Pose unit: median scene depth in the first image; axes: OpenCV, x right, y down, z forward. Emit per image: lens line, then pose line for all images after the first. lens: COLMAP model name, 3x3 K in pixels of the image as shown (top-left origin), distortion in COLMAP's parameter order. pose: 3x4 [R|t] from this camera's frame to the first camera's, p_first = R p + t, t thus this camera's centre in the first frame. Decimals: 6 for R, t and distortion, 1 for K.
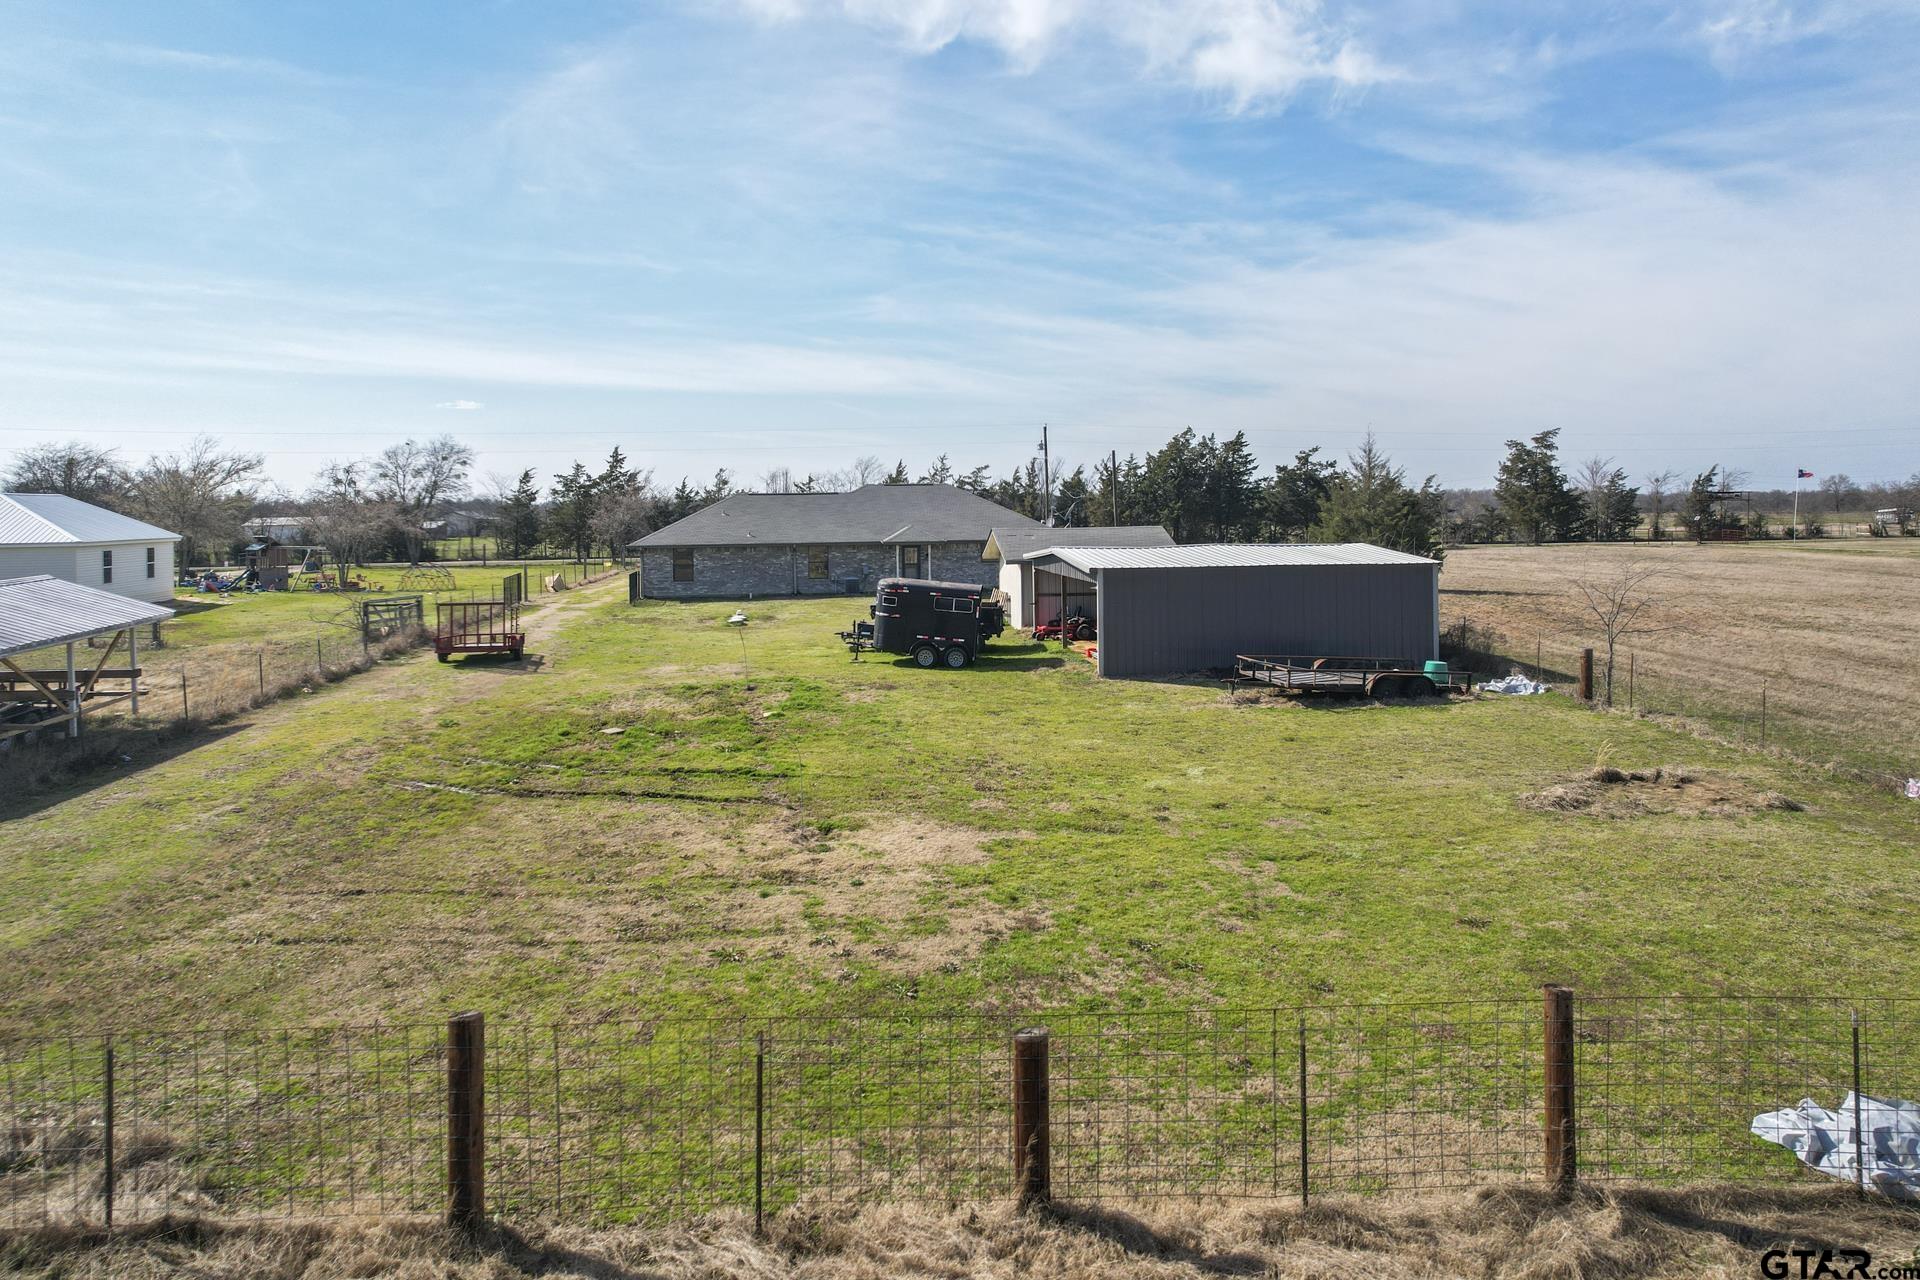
lens RADIAL K [[1238.5, 0, 960.0], [0, 1238.5, 640.0], [0, 0, 1]] dist [-0.079586, 0.065678]
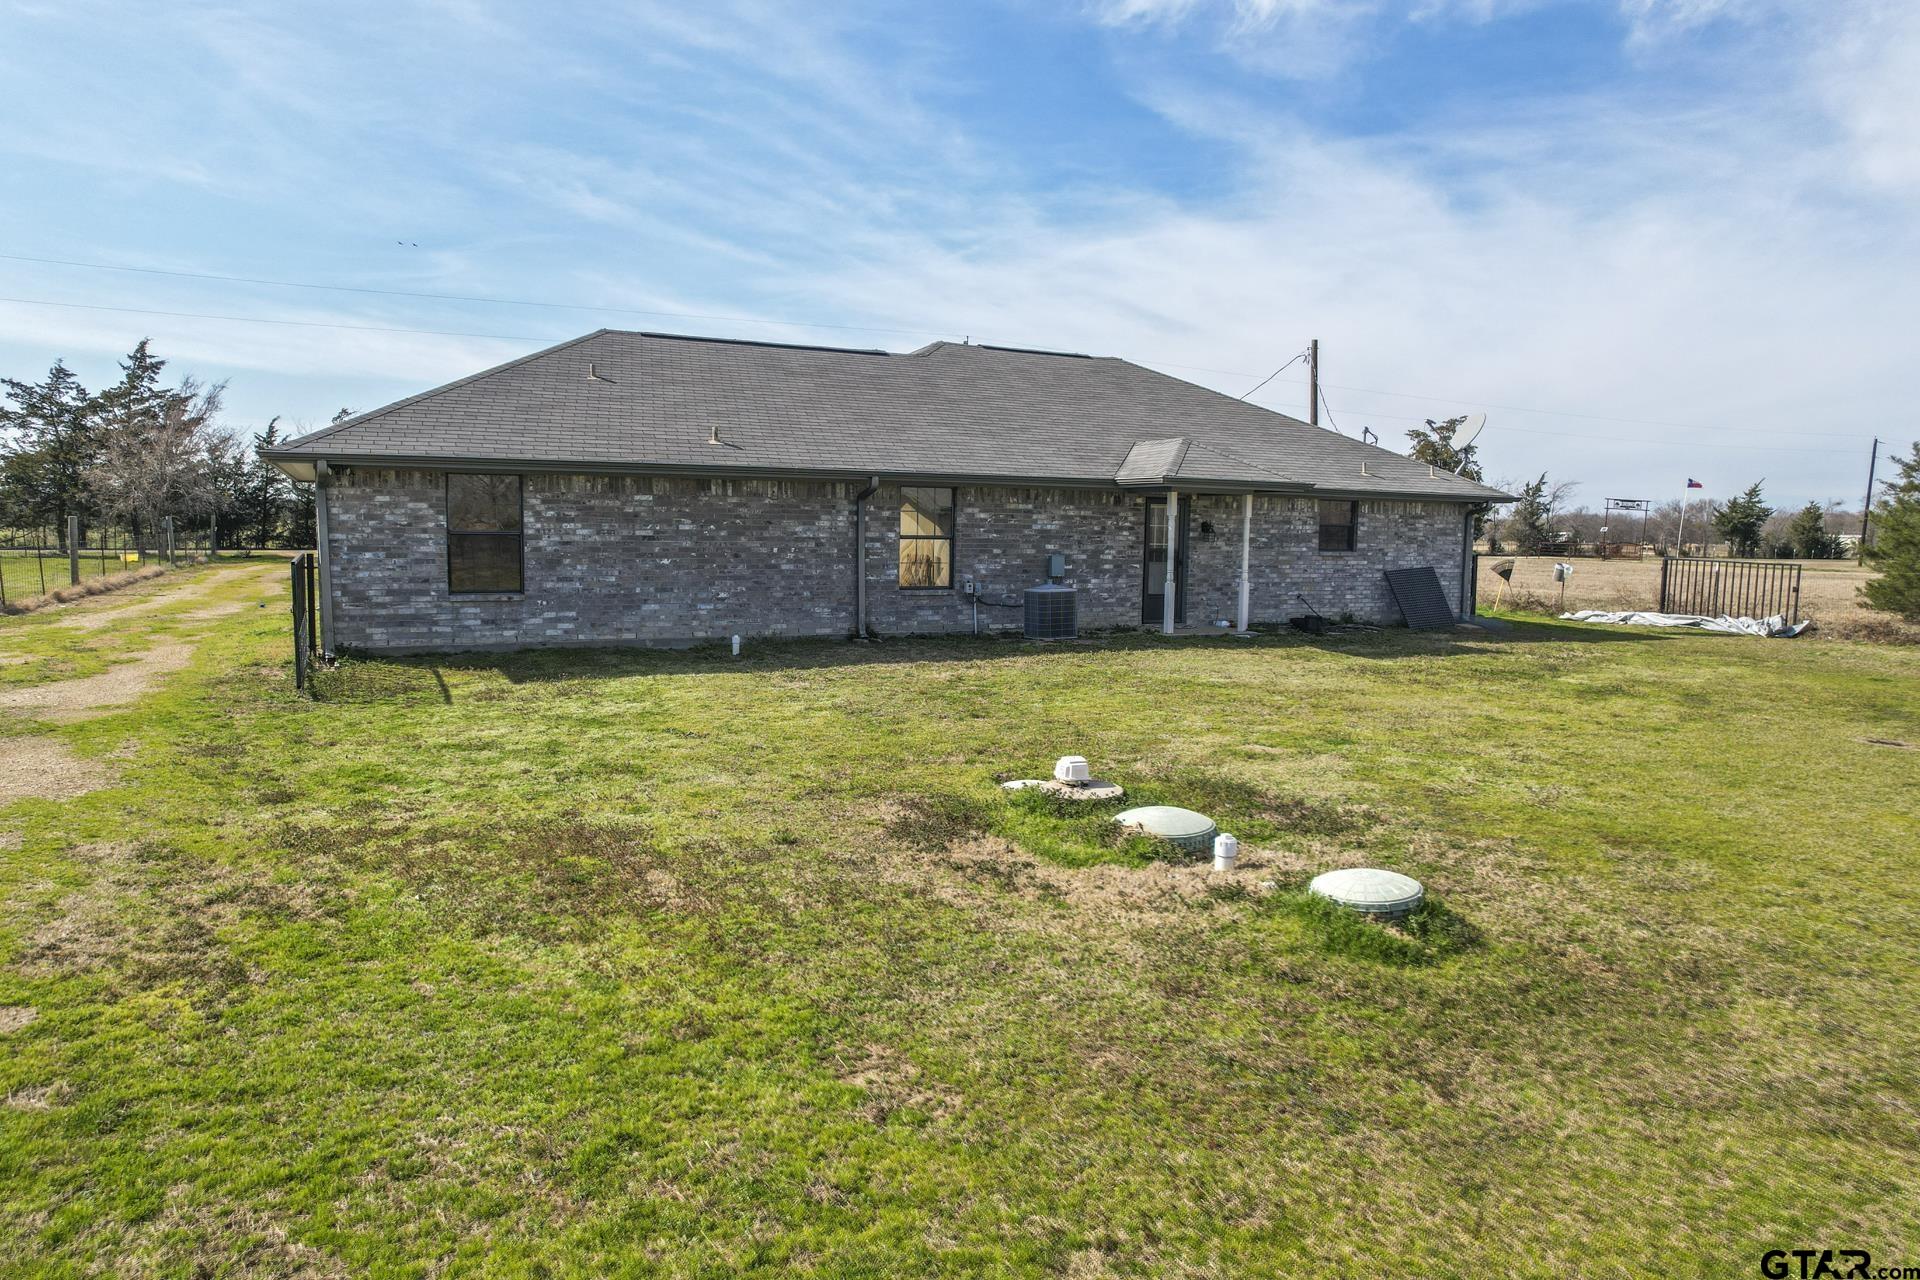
lens RADIAL K [[1238.5, 0, 960.0], [0, 1238.5, 640.0], [0, 0, 1]] dist [-0.079586, 0.065678]
pose [[0.944064, -0.002857, 0.329749, -0.121014], [0.007420, 0.999893, -0.012580, -0.018518], [-0.329678, 0.014323, 0.943985, 0.398238]]
